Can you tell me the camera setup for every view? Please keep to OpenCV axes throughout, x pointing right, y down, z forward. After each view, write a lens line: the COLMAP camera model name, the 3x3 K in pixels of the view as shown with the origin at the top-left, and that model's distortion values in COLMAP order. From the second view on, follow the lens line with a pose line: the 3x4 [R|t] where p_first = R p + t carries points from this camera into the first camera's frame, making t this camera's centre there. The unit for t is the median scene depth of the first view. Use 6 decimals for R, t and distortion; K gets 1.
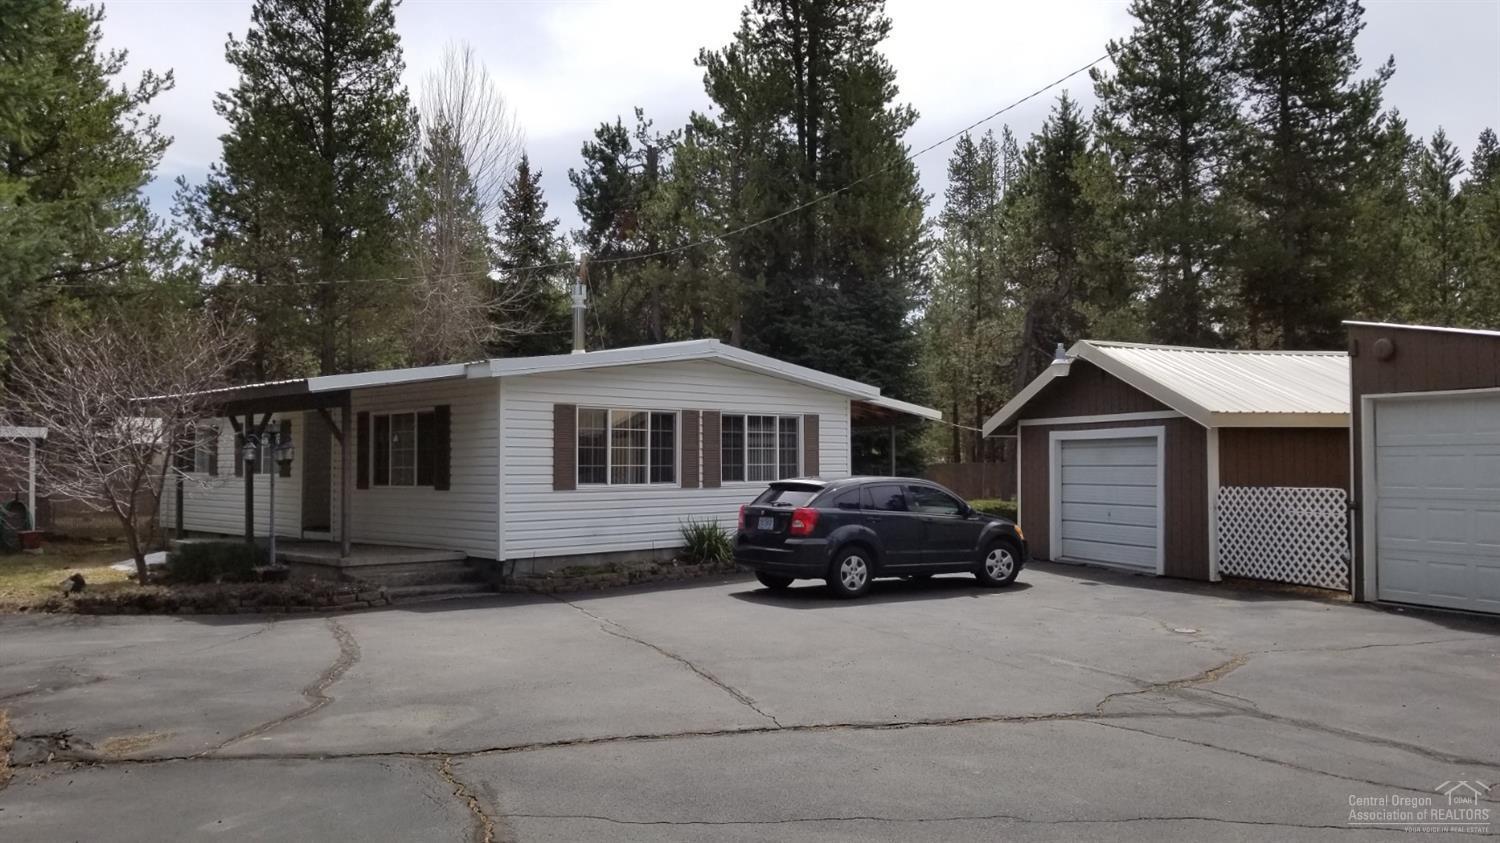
lens RADIAL K [[1203.5, 0, 753.7], [0, 1203.5, 423.4], [0, 0, 1]] dist [0.101456, -0.123287]
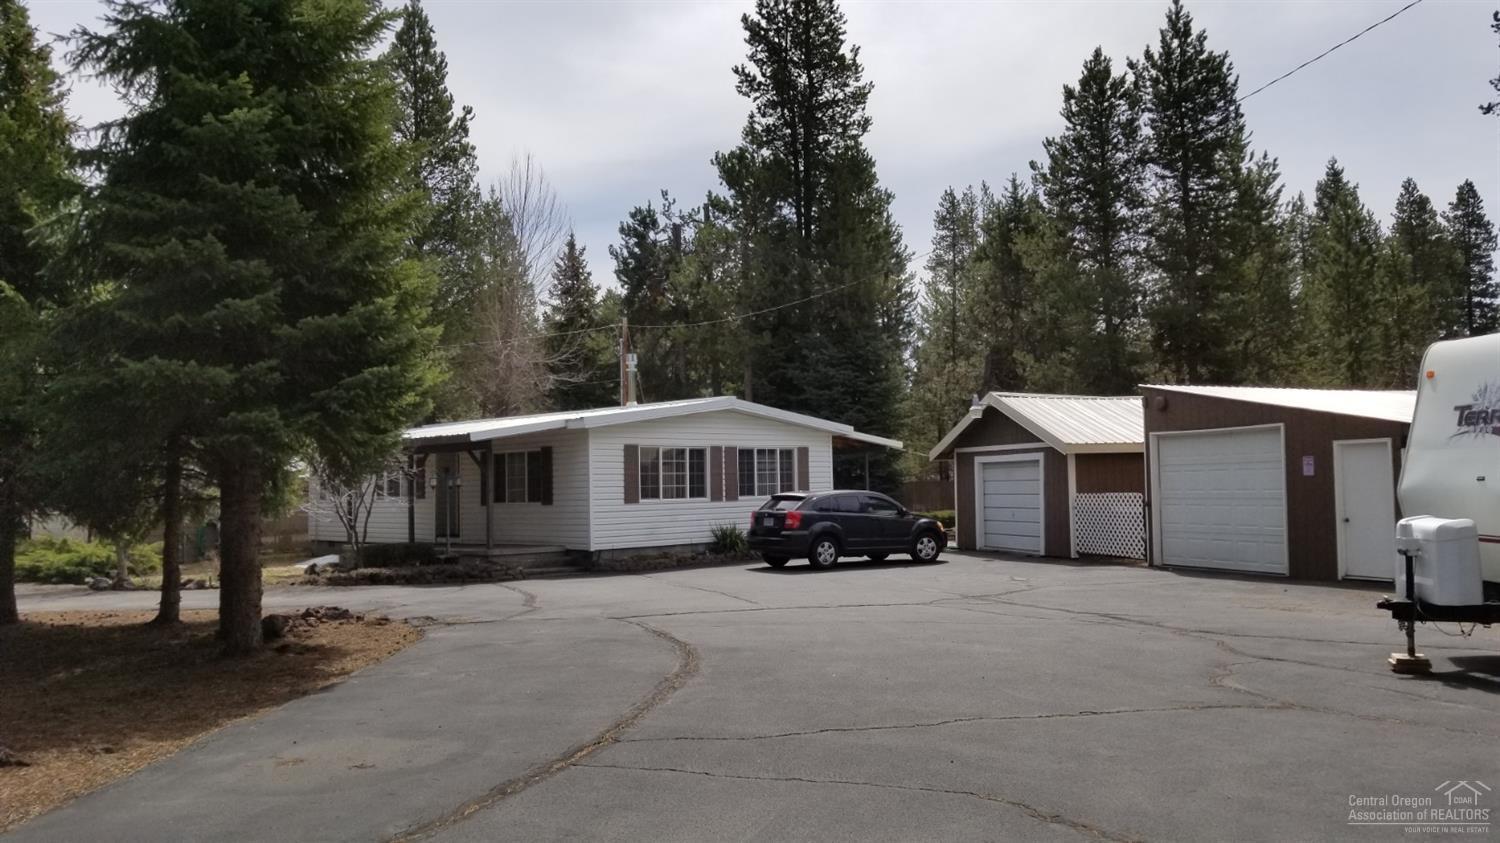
lens RADIAL K [[1203.5, 0, 757.8], [0, 1203.5, 429.1], [0, 0, 1]] dist [0.101456, -0.123287]
pose [[0.999826, -0.016718, -0.008237, 0.005331], [0.016610, 0.999777, -0.013013, -0.007234], [0.008453, 0.012874, 0.999881, -0.255344]]
